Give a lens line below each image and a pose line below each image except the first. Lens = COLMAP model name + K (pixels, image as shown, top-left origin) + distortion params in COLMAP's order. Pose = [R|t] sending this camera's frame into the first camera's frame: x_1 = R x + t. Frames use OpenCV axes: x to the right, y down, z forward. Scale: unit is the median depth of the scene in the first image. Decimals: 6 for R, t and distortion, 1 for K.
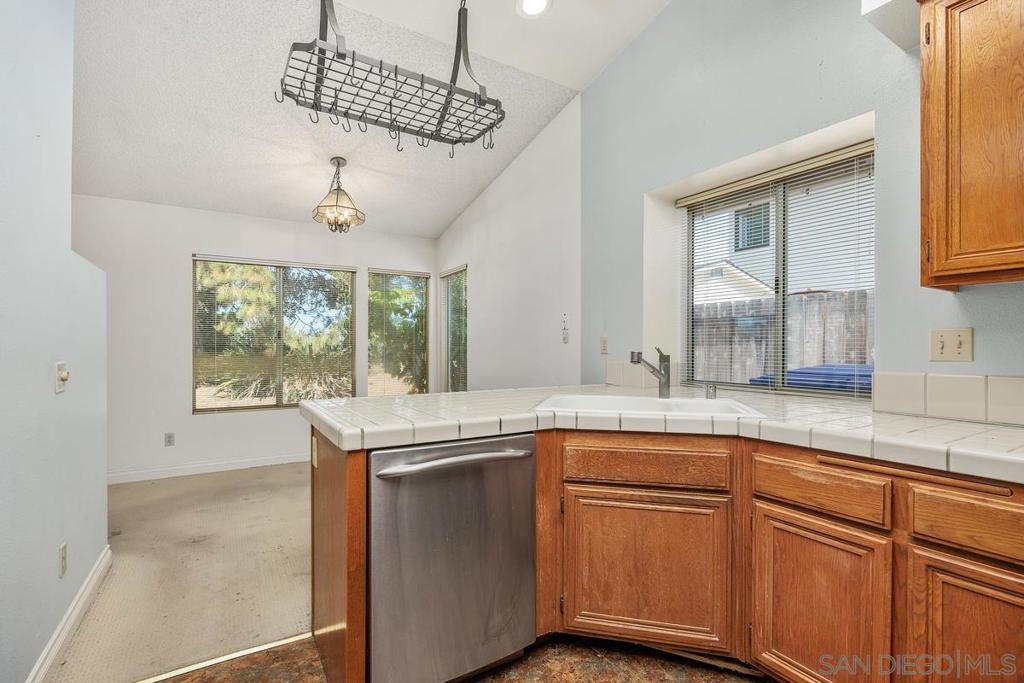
lens RADIAL K [[473.0, 0, 510.6], [0, 473.0, 343.4], [0, 0, 1]] dist [-0.004385, -0.000064]
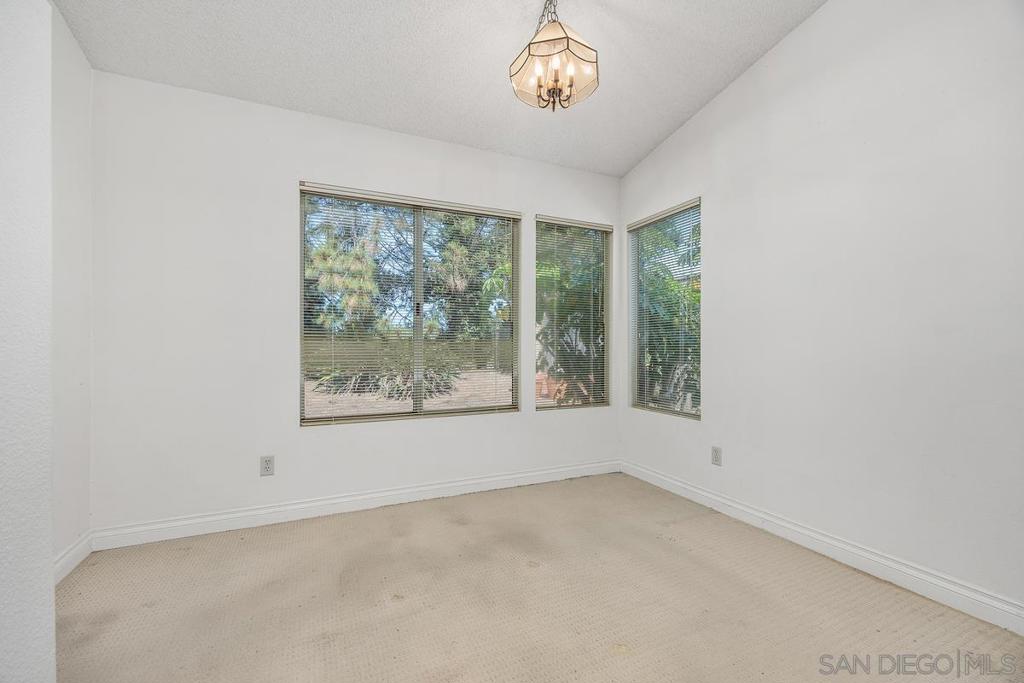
lens RADIAL K [[429.5, 0, 513.1], [0, 429.5, 343.5], [0, 0, 1]] dist [0.000386, 0.000173]
pose [[0.993134, 0.000444, -0.116977, -0.131740], [-0.000287, 0.999999, 0.001359, 0.014373], [0.116978, -0.001316, 0.993134, 0.187503]]
